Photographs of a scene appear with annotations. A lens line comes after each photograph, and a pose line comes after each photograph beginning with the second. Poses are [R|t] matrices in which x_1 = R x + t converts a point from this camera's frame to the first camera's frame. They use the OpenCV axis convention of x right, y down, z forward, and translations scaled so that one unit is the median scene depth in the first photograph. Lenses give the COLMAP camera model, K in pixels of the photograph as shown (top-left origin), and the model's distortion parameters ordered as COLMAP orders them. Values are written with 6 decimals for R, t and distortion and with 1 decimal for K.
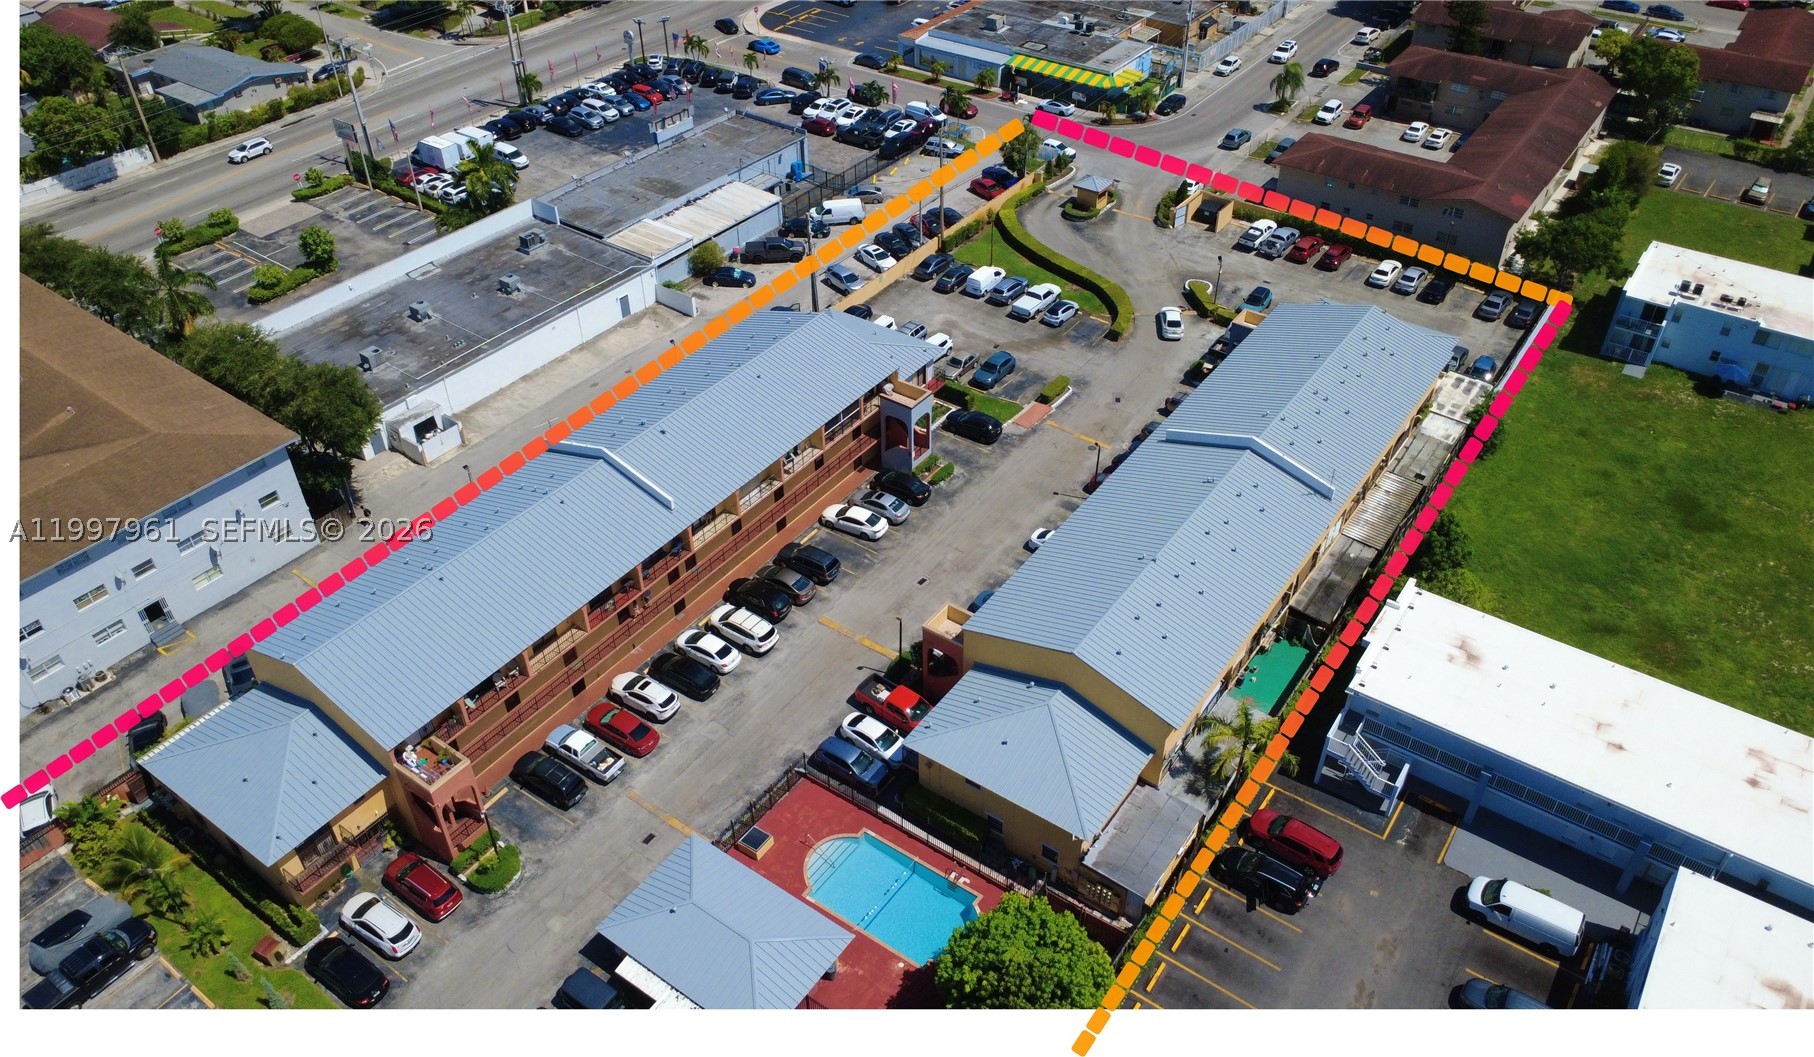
lens RADIAL K [[1309.9, 0, 914.6], [0, 1309.9, 509.0], [0, 0, 1]] dist [-0.002909, 0.002818]
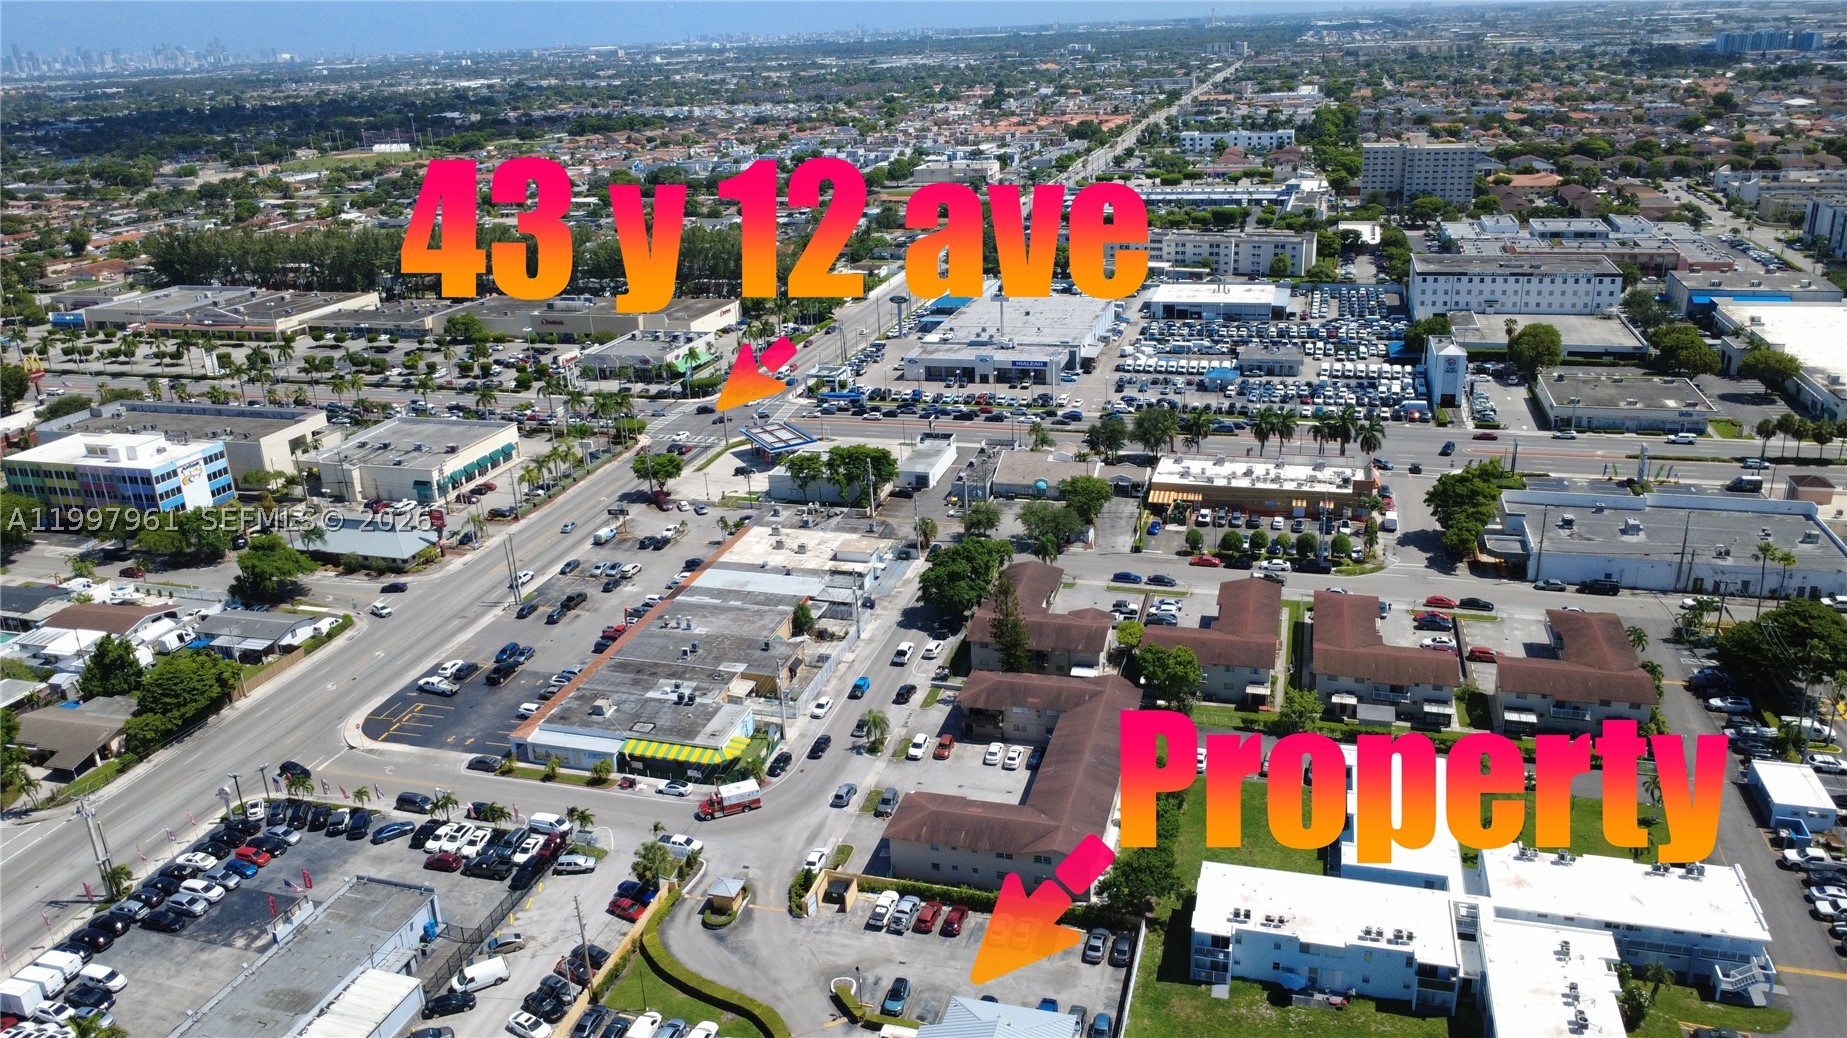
lens RADIAL K [[1348.7, 0, 924.3], [0, 1348.7, 516.9], [0, 0, 1]] dist [-0.006911, 0.009637]
pose [[0.942809, -0.141311, 0.301898, -0.000054], [0.226811, 0.935662, -0.270359, -0.182197], [-0.244269, 0.323371, 0.914201, -0.129326]]
